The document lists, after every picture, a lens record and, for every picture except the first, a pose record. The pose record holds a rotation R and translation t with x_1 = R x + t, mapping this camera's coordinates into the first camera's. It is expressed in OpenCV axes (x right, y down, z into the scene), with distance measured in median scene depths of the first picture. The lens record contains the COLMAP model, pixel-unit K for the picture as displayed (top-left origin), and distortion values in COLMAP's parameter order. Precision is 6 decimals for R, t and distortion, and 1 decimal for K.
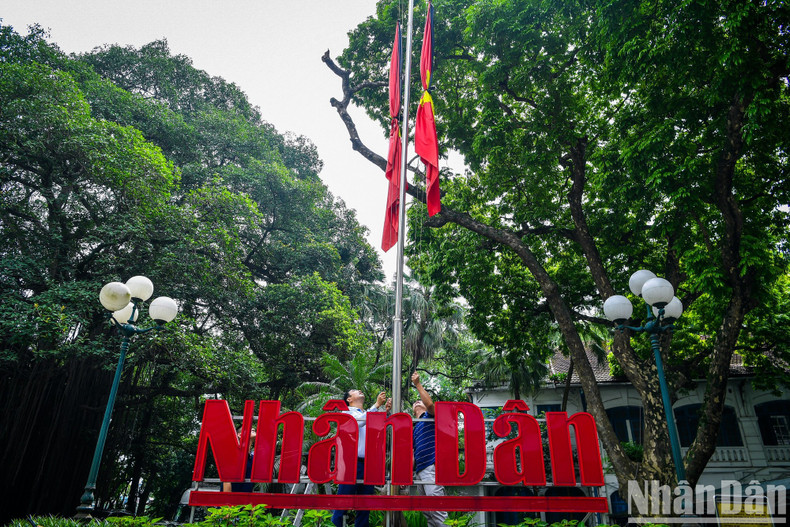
lens RADIAL K [[547.6, 0, 395.0], [0, 547.6, 263.5], [0, 0, 1]] dist [-0.000419, 0.080598]
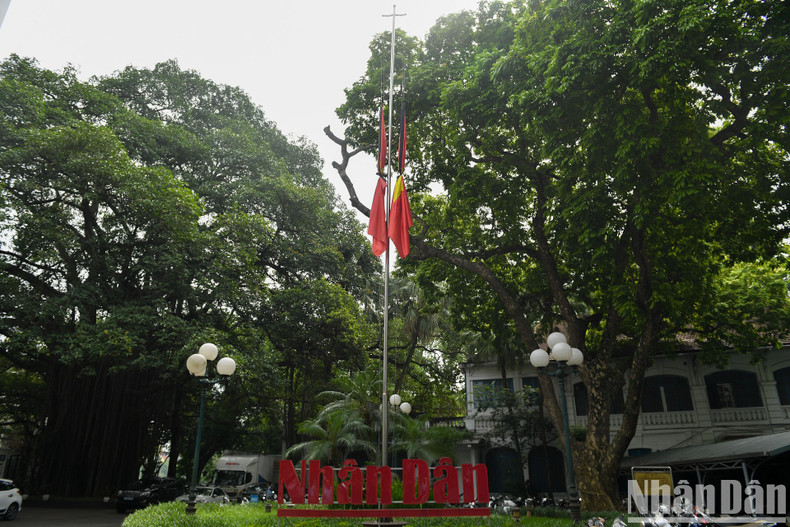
lens RADIAL K [[547.6, 0, 395.0], [0, 547.6, 263.5], [0, 0, 1]] dist [-0.000419, 0.080598]
pose [[0.999526, -0.030046, -0.006704, 0.013572], [0.030503, 0.996008, 0.083896, -0.097521], [0.004156, -0.084061, 0.996452, -0.136458]]
